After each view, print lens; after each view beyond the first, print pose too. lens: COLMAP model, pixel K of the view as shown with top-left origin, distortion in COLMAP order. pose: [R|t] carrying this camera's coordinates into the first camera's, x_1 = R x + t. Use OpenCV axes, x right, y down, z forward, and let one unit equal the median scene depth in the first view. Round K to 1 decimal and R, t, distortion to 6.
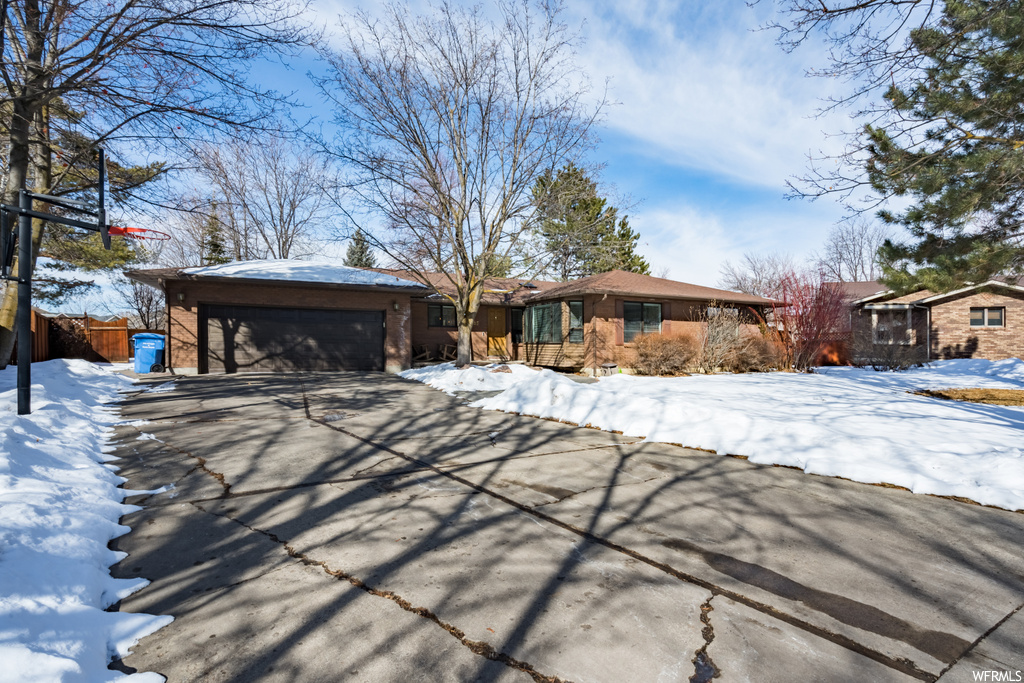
lens RADIAL K [[474.1, 0, 510.8], [0, 474.1, 349.6], [0, 0, 1]] dist [-0.000850, -0.000121]
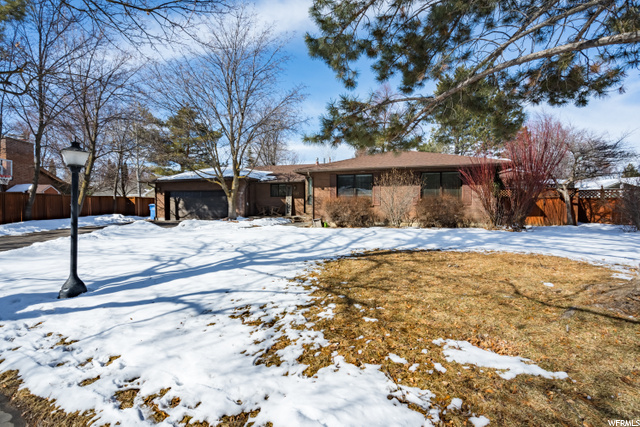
lens RADIAL K [[296.3, 0, 319.2], [0, 296.3, 218.5], [0, 0, 1]] dist [-0.000850, -0.000121]
pose [[0.780040, 0.011677, -0.625620, 0.786404], [0.008698, 0.999527, 0.029501, 0.002598], [0.625669, -0.028454, 0.779570, 0.276491]]
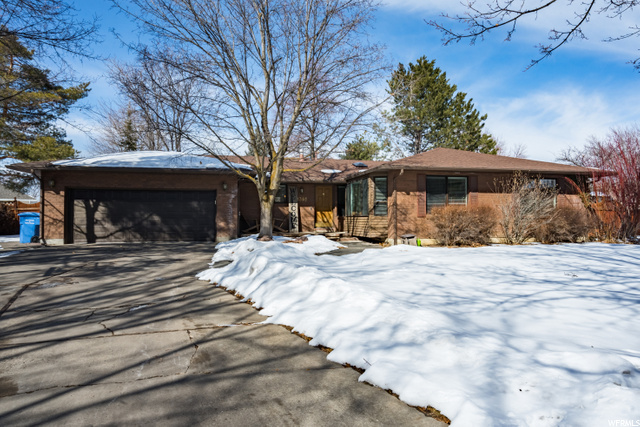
lens RADIAL K [[391.3, 0, 320.0], [0, 391.3, 213.5], [0, 0, 1]] dist [0.019613, -0.000705]
pose [[0.978439, -0.014663, -0.206014, 0.192929], [0.010048, 0.999675, -0.023430, 0.001113], [0.206291, 0.020854, 0.978268, 0.100836]]
